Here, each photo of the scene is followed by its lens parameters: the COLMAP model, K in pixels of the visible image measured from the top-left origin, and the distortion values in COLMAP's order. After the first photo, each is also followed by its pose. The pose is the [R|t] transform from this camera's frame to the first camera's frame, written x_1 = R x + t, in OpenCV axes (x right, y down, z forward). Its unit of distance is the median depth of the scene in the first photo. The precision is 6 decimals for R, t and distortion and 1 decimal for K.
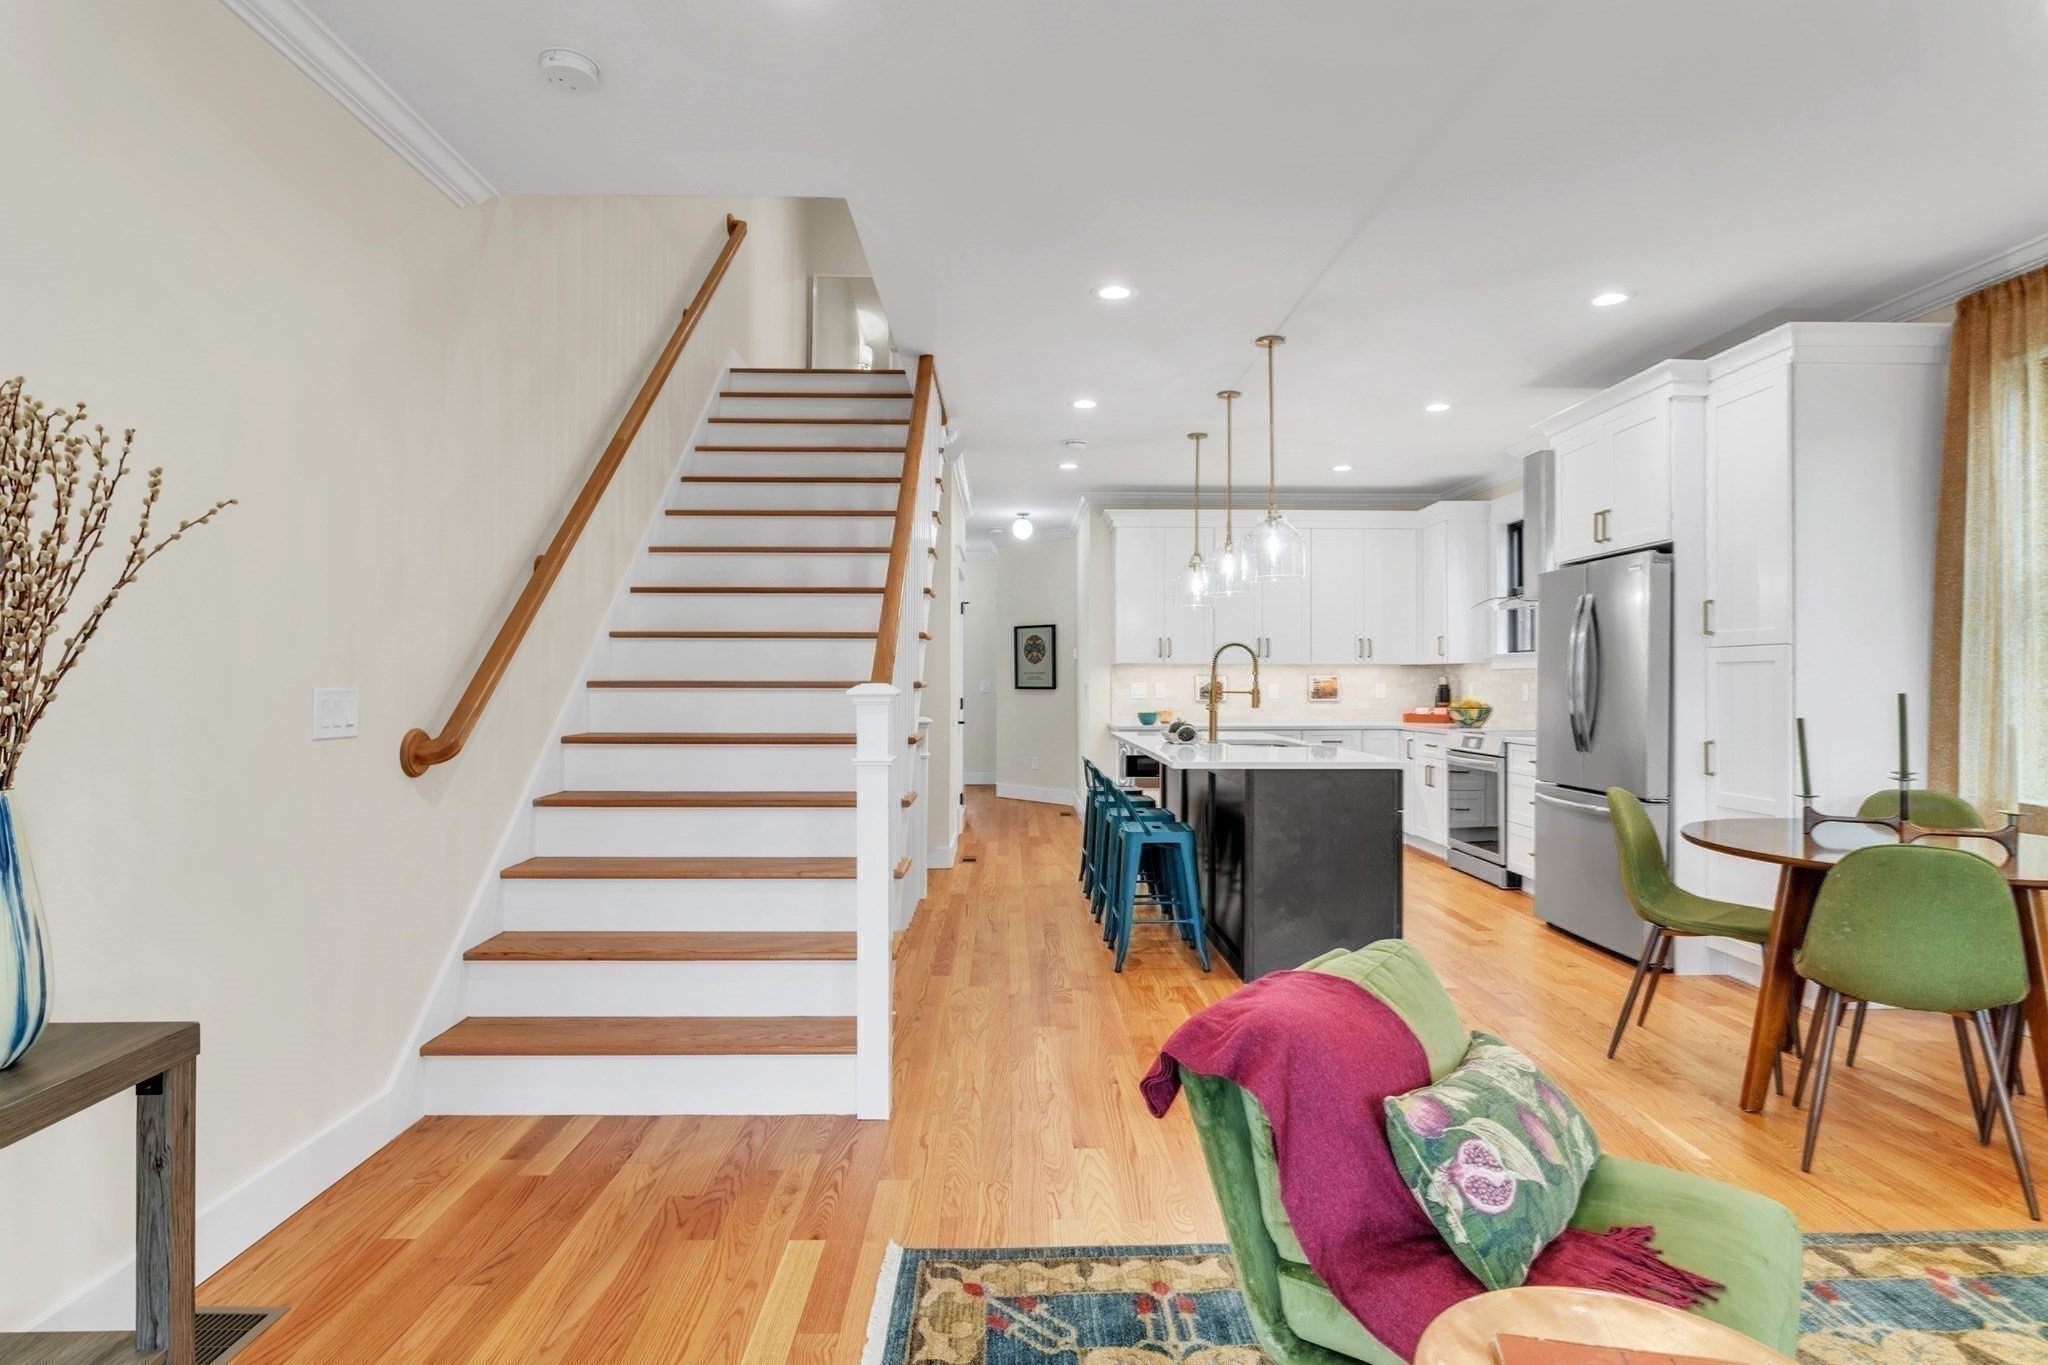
lens RADIAL K [[1031.3, 0, 1031.1], [0, 1031.3, 668.1], [0, 0, 1]] dist [-0.024948, 0.000623]
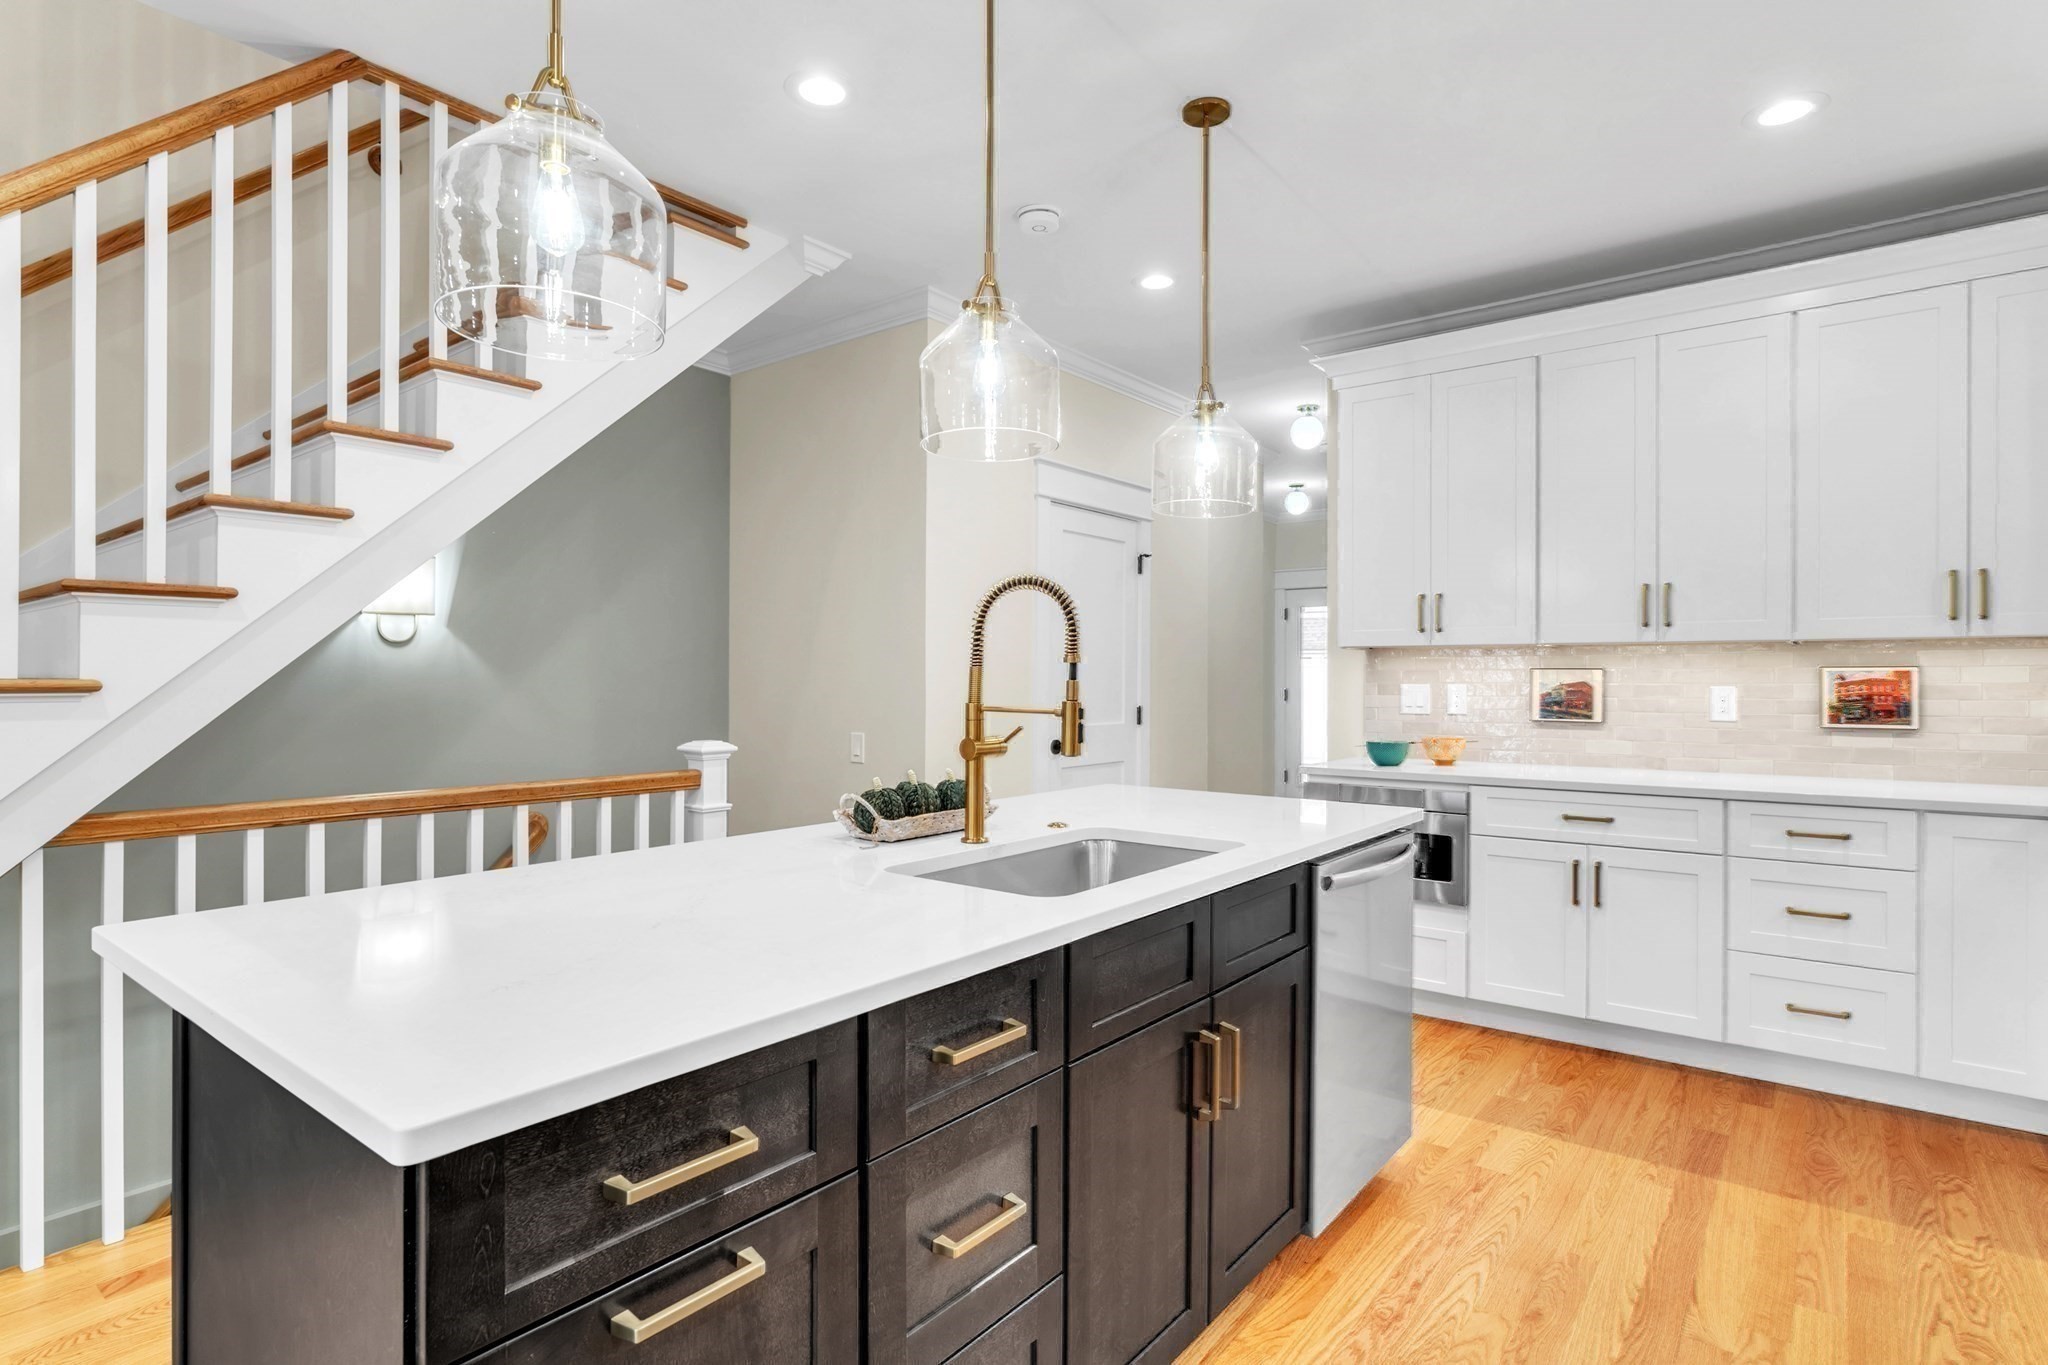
lens RADIAL K [[1041.6, 0, 1028.6], [0, 1041.6, 681.8], [0, 0, 1]] dist [-0.030595, 0.018618]
pose [[0.771724, 0.001357, -0.635956, 0.371027], [0.007638, 0.999906, 0.011403, 0.007338], [0.635911, -0.013657, 0.771641, 0.606779]]
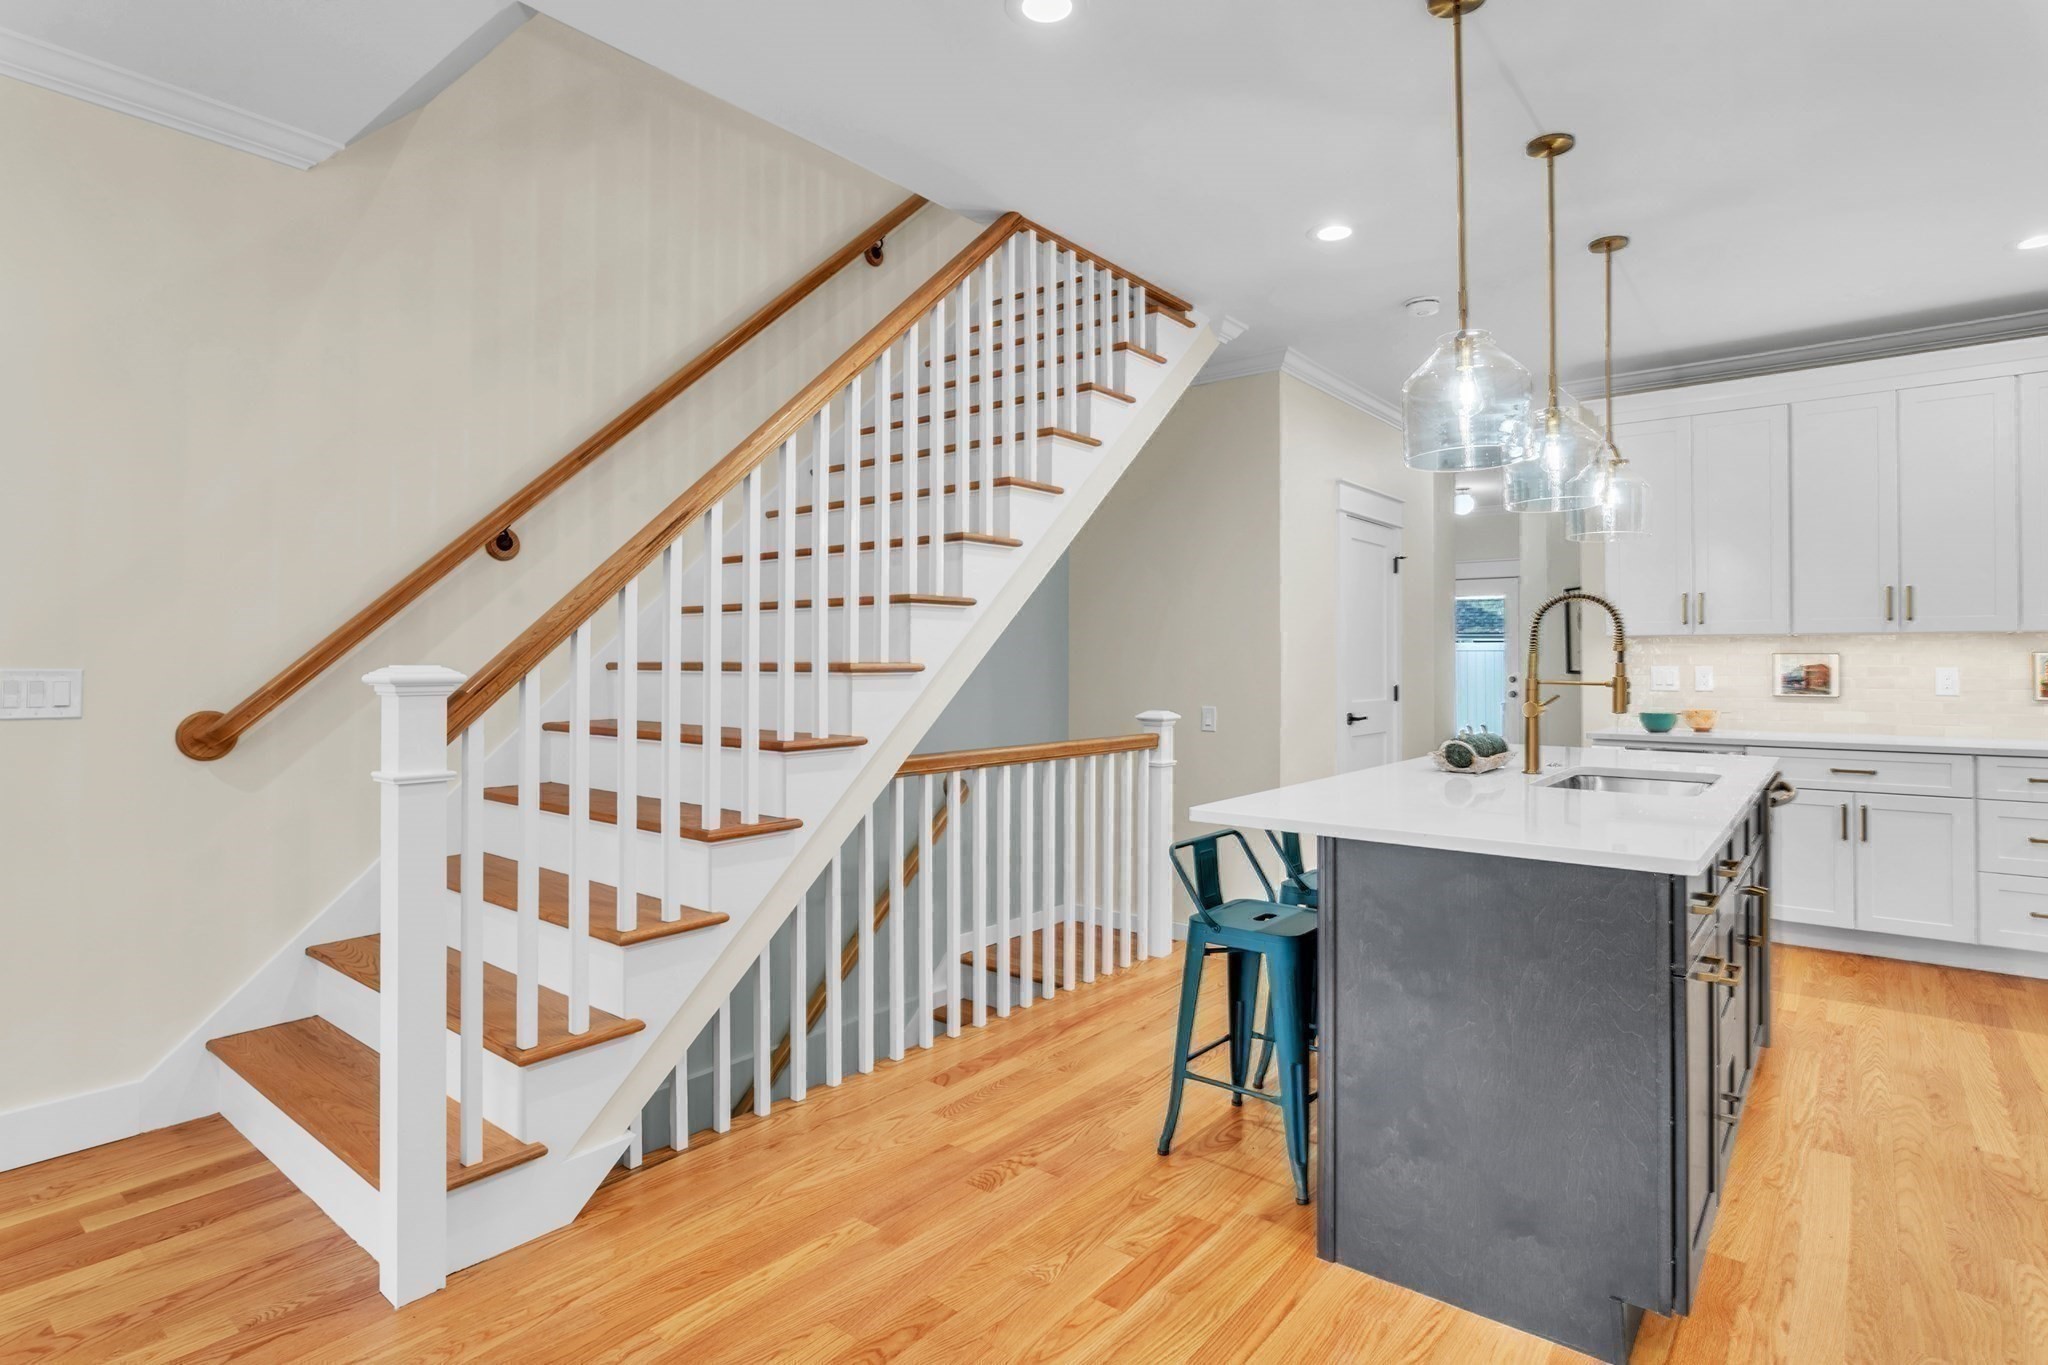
lens RADIAL K [[1043.7, 0, 1033.1], [0, 1043.7, 648.2], [0, 0, 1]] dist [-0.026448, 0.015173]
pose [[0.763312, -0.009823, -0.645955, 0.283014], [0.008332, 0.999951, -0.005361, 0.004461], [0.645976, -0.001289, 0.763357, 0.336874]]
